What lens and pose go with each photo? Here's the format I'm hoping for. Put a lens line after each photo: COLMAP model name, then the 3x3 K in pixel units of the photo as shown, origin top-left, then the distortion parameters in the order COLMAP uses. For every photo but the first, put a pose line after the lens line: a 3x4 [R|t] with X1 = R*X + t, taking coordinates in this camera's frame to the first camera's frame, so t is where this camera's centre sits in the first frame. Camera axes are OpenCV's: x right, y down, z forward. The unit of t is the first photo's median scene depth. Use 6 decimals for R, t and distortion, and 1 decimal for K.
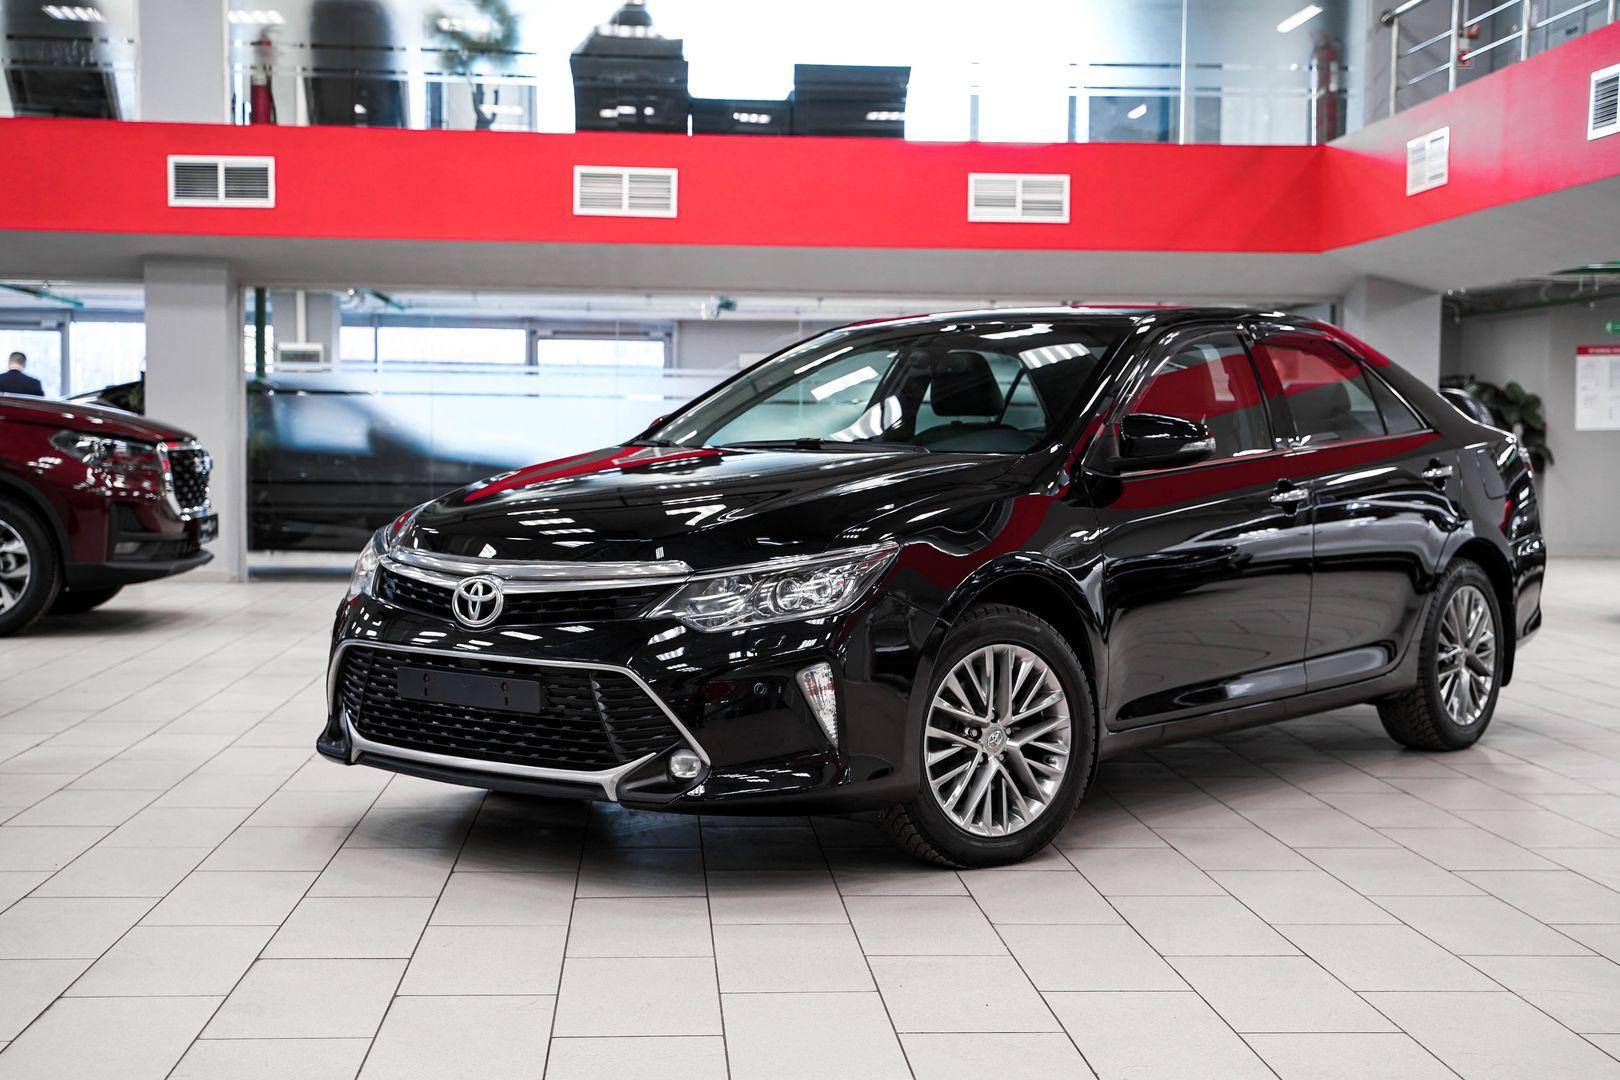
lens RADIAL K [[2228.2, 0, 810.0], [0, 2228.2, 540.0], [0, 0, 1]] dist [0.029135, 0.381229]
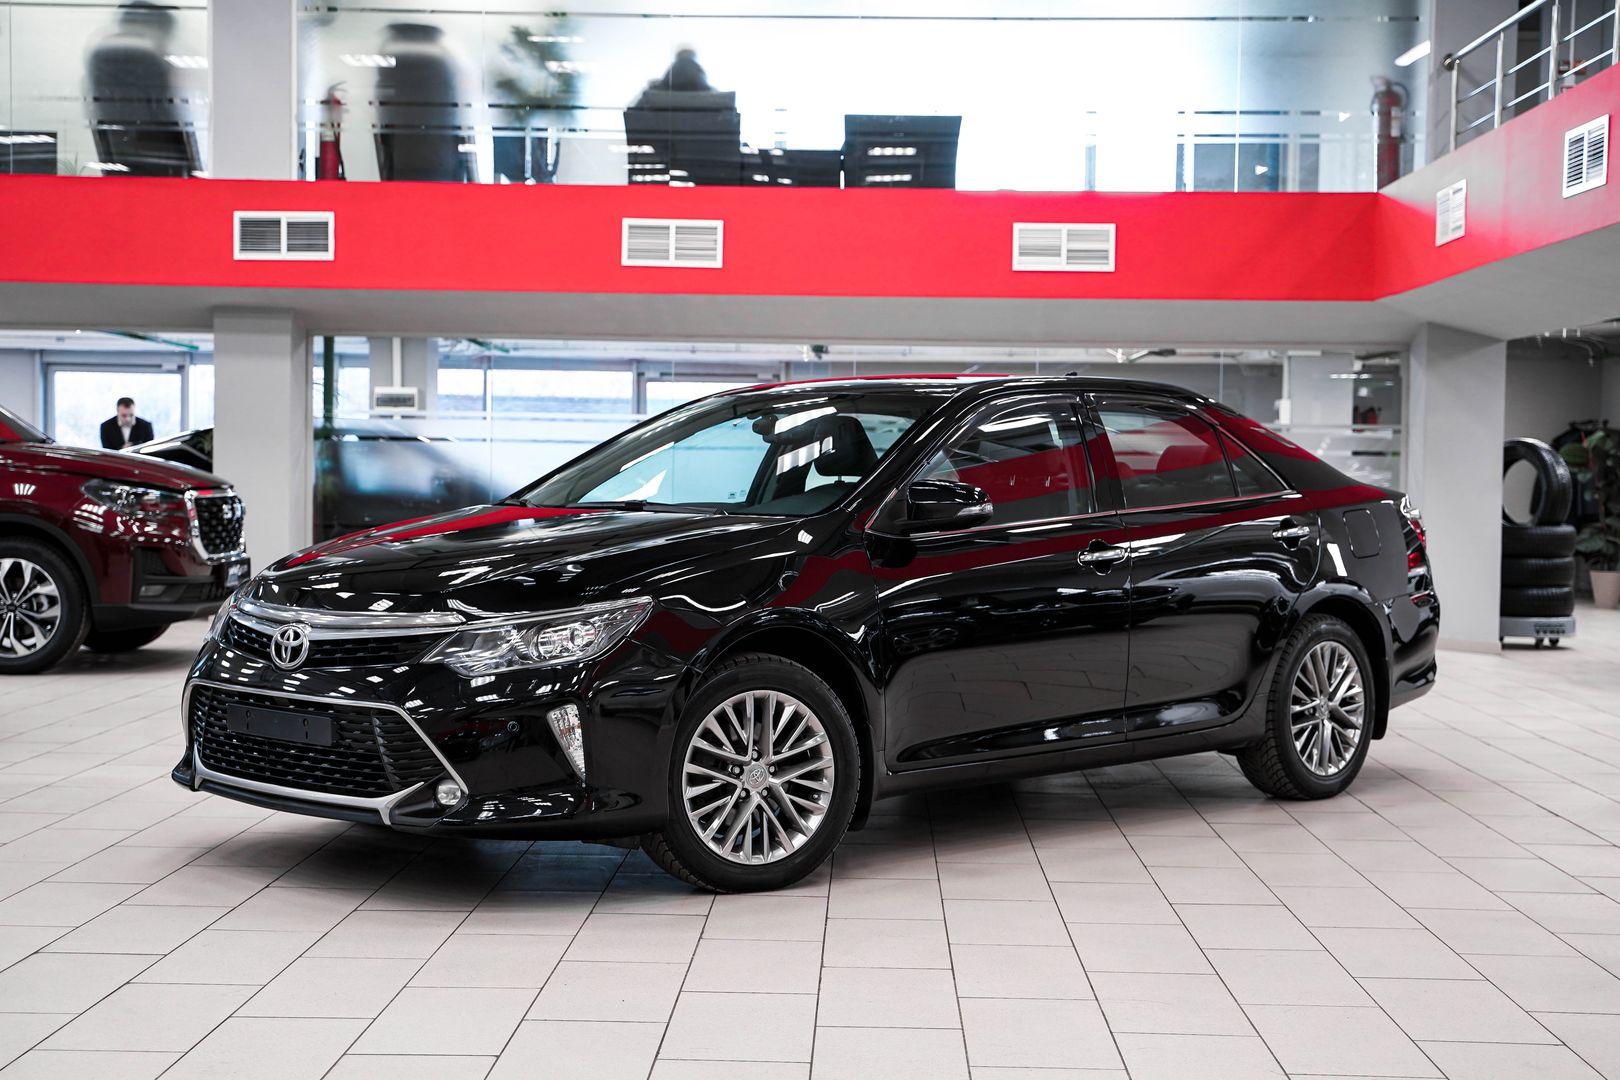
lens RADIAL K [[2353.8, 0, 810.0], [0, 2353.8, 540.0], [0, 0, 1]] dist [0.084255, -0.033779]
pose [[0.995510, 0.007263, -0.094382, 0.098186], [-0.008921, 0.999813, -0.017162, -0.003554], [0.094239, 0.017927, 0.995388, -0.072625]]
